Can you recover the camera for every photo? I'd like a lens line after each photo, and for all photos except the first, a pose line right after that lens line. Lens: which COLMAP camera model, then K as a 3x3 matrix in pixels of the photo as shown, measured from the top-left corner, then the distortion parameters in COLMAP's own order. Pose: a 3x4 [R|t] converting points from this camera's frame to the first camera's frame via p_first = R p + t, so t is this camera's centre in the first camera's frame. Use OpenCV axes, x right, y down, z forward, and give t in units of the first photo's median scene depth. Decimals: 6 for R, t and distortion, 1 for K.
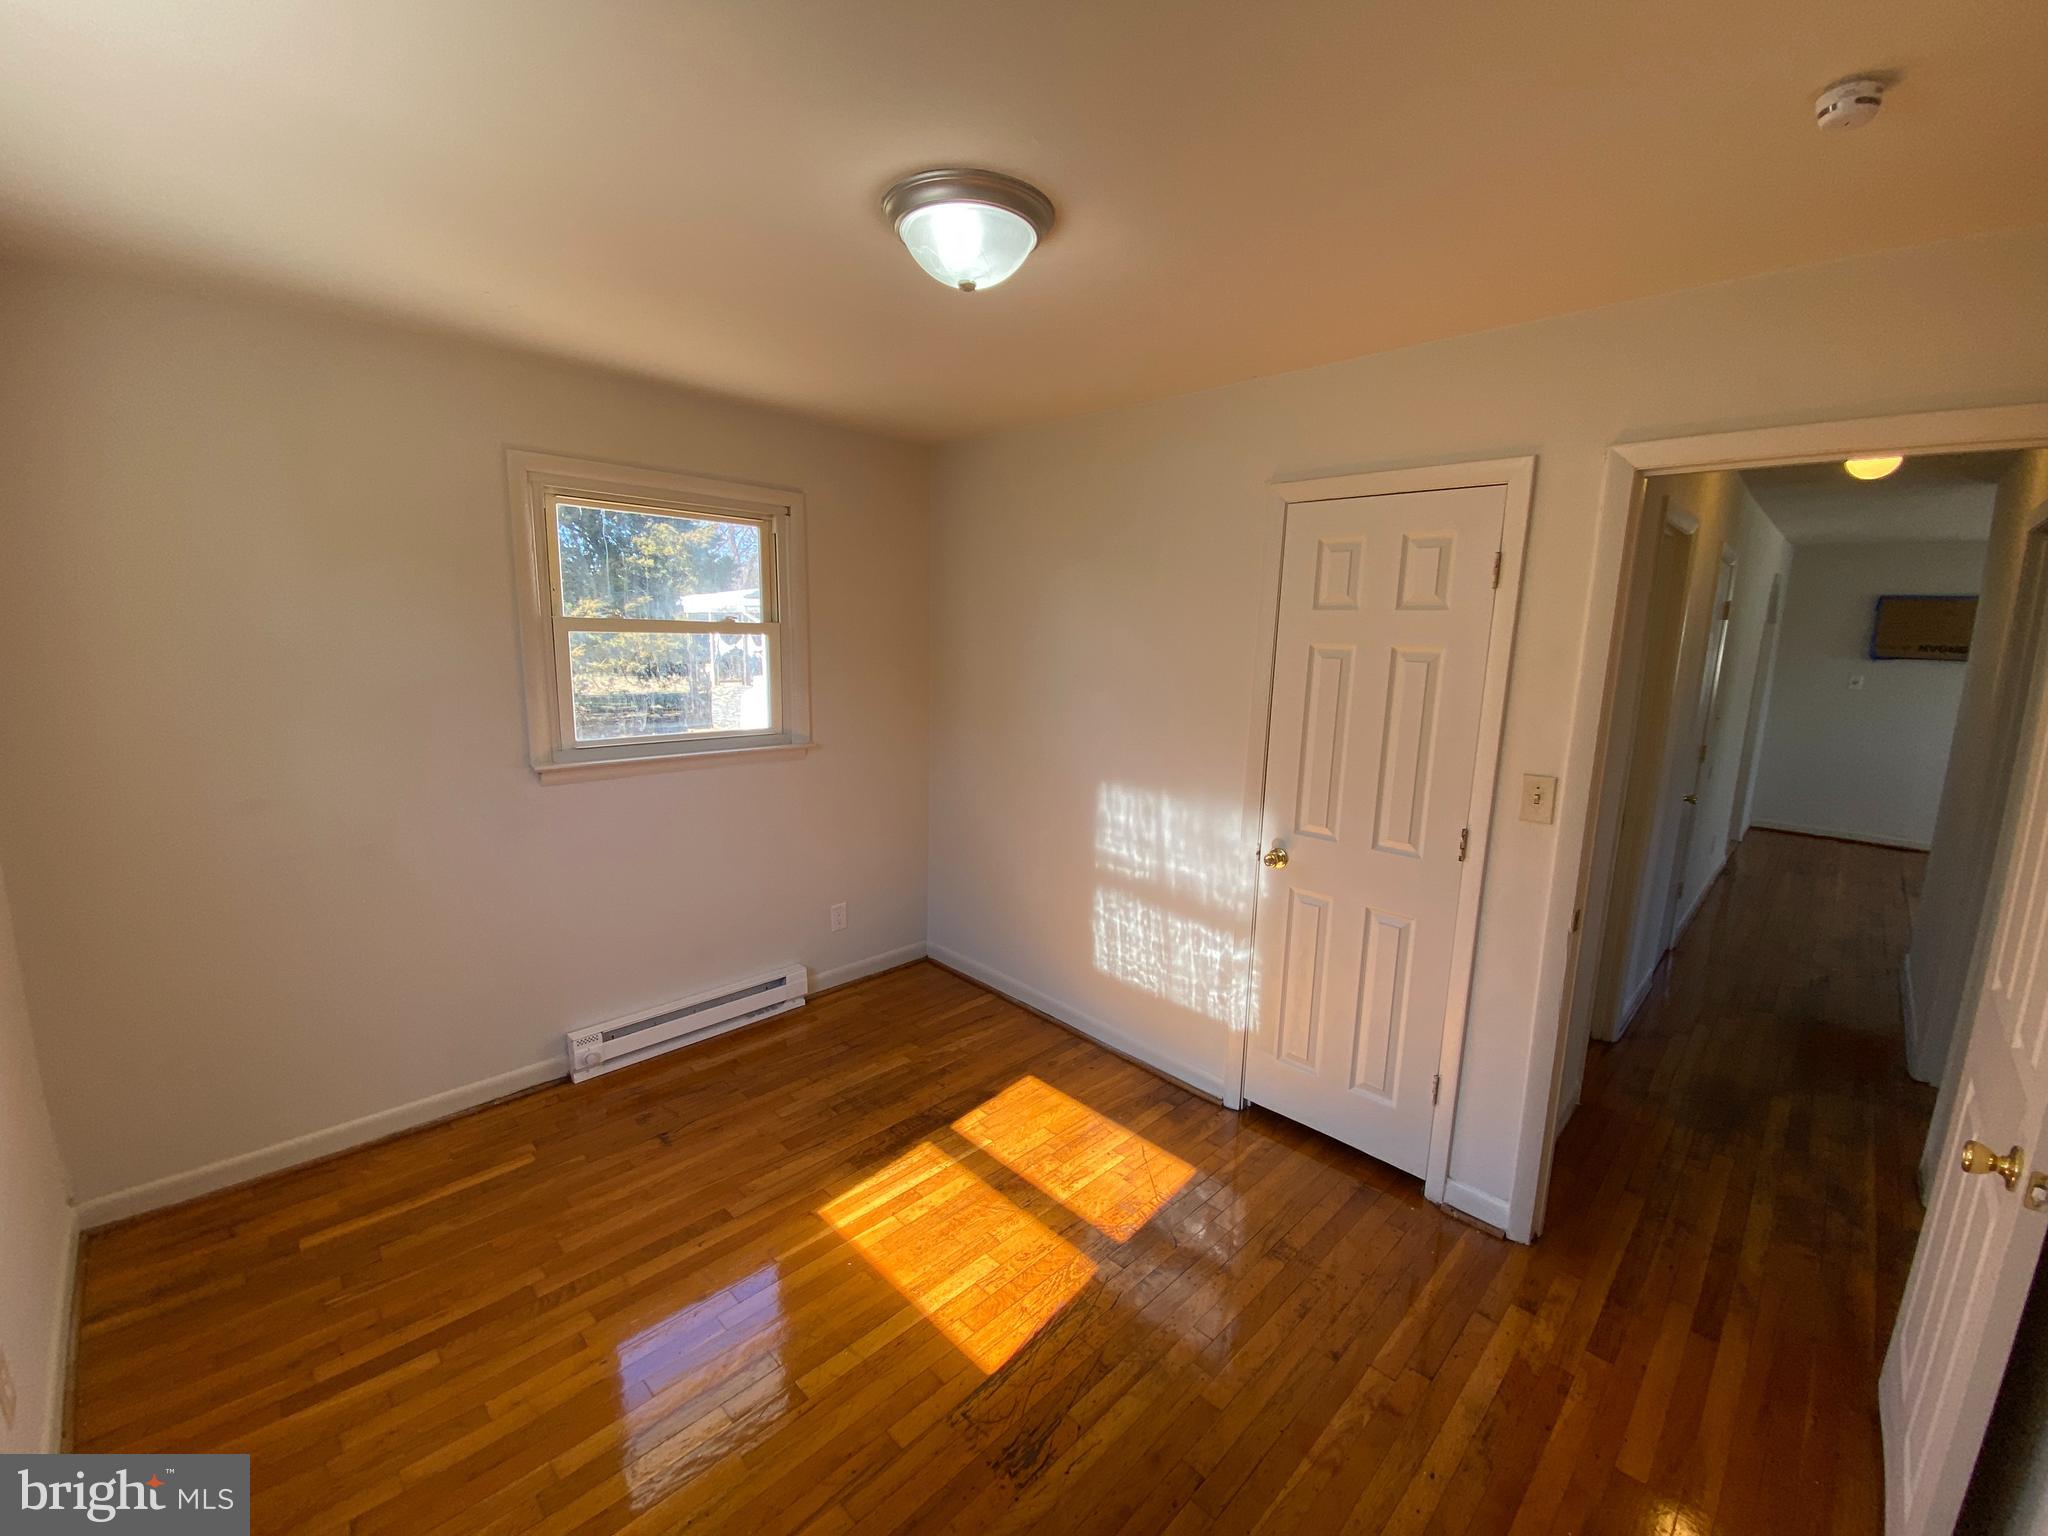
lens RADIAL K [[856.7, 0, 1052.9], [0, 856.7, 771.5], [0, 0, 1]] dist [0.035369, -0.026658]
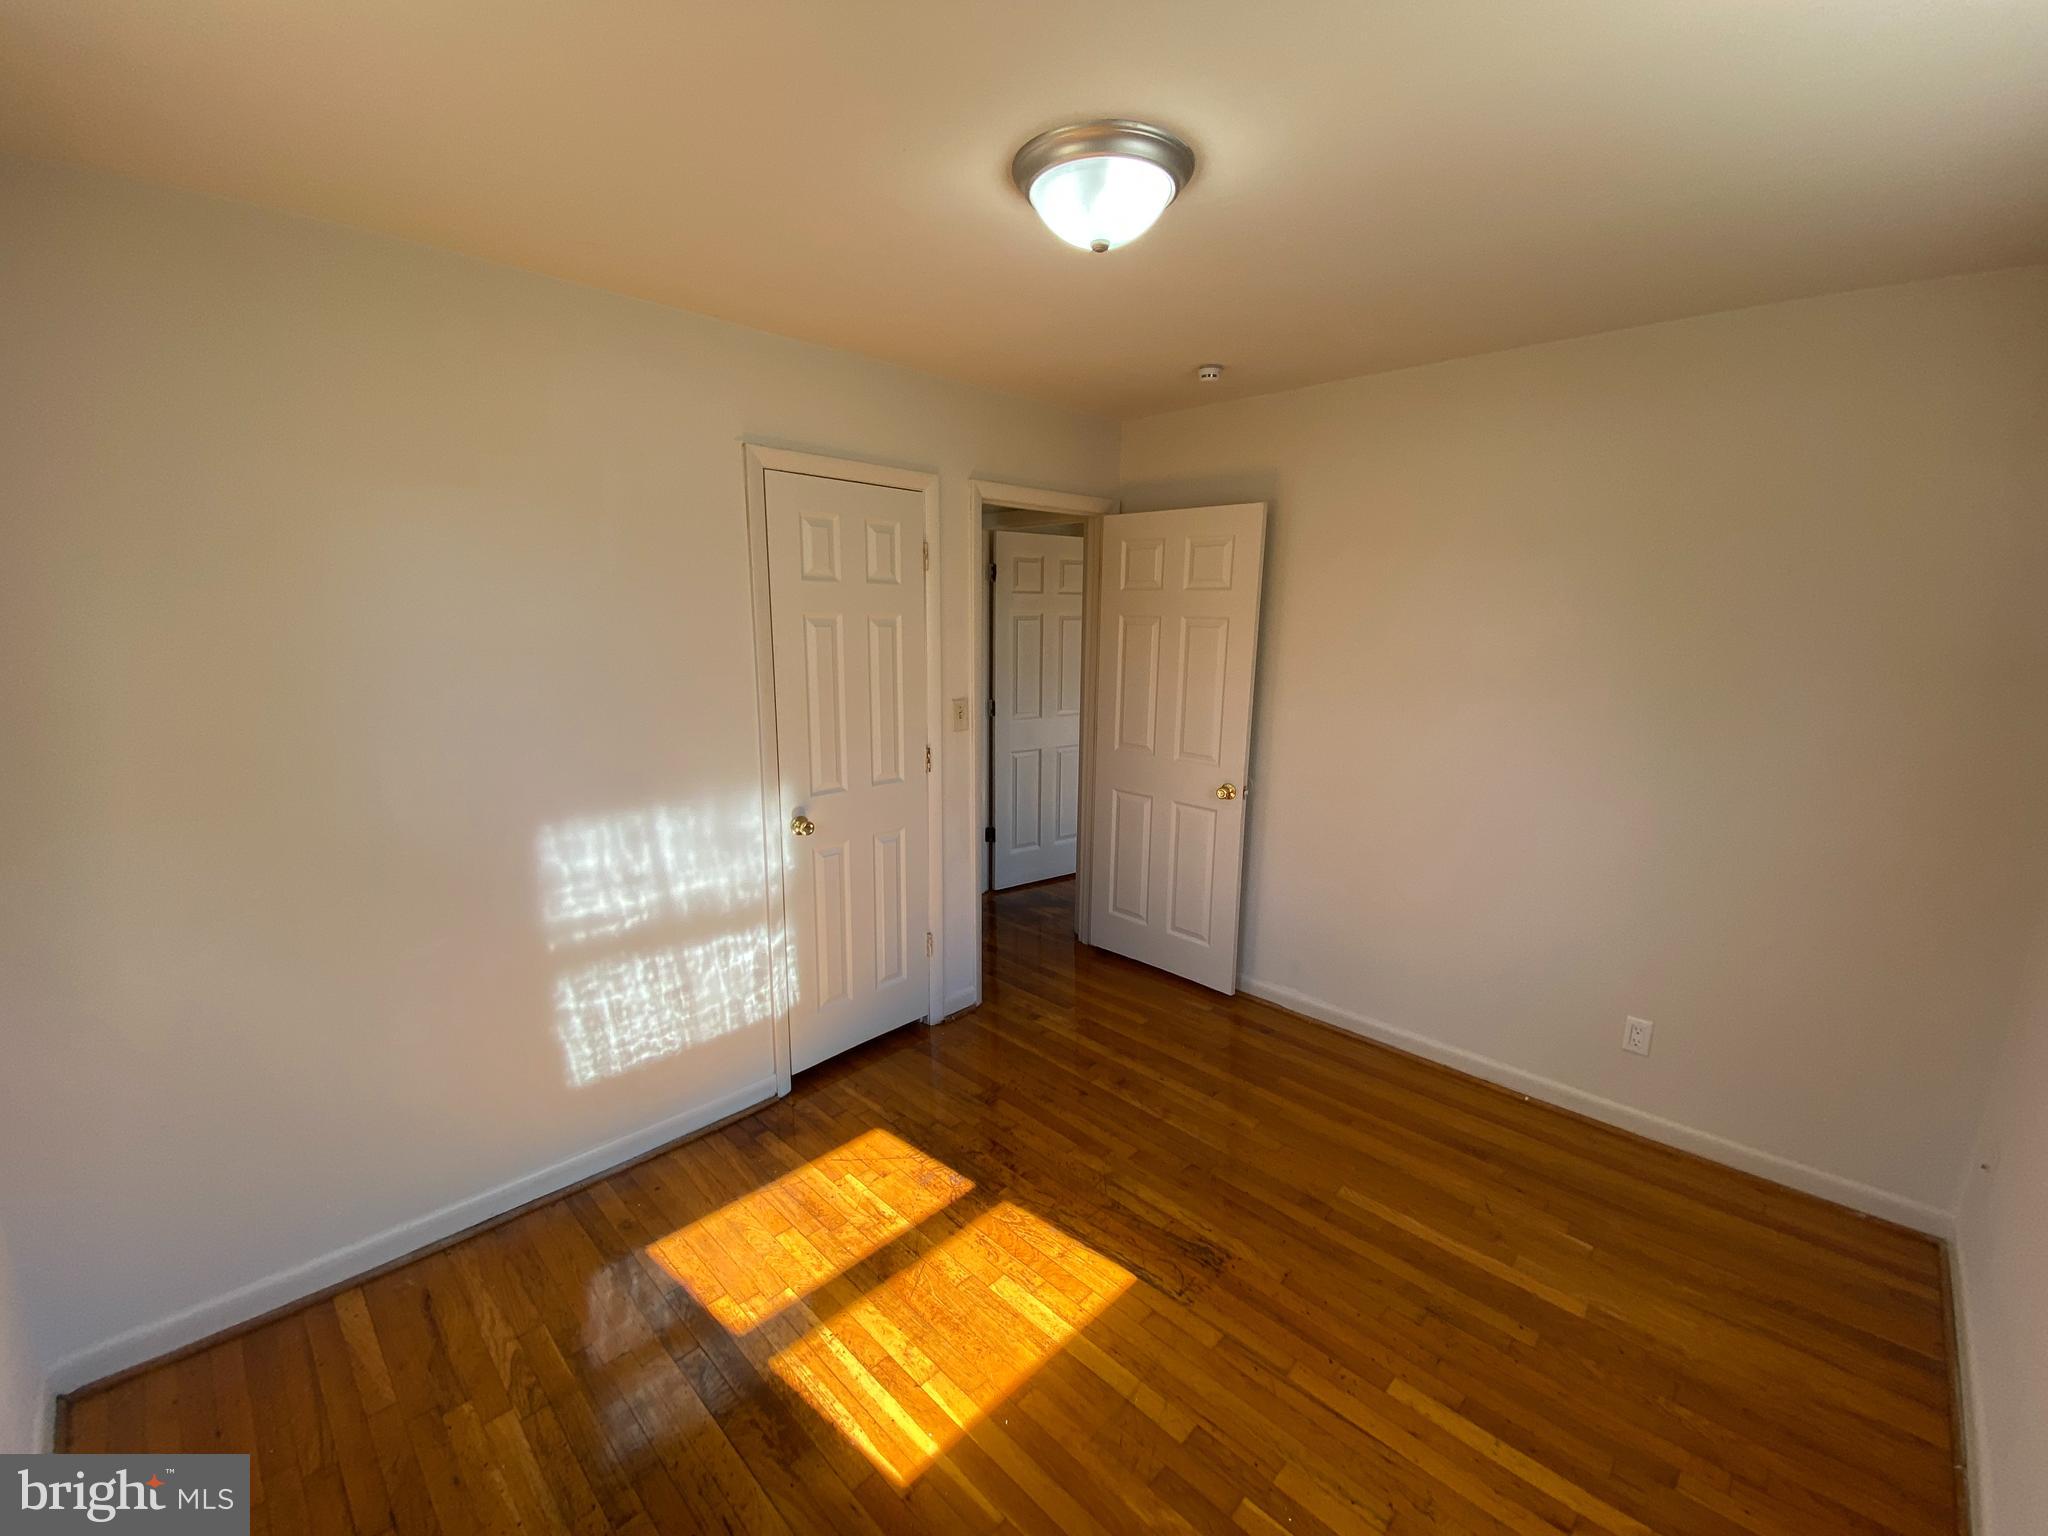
lens RADIAL K [[831.4, 0, 1024.0], [0, 831.4, 768.0], [0, 0, 1]] dist [0.028310, -0.023792]
pose [[0.007694, -0.215591, 0.976453, -0.698285], [0.167204, 0.963012, 0.211306, -0.131257], [-0.985892, 0.161641, 0.043457, 0.703737]]
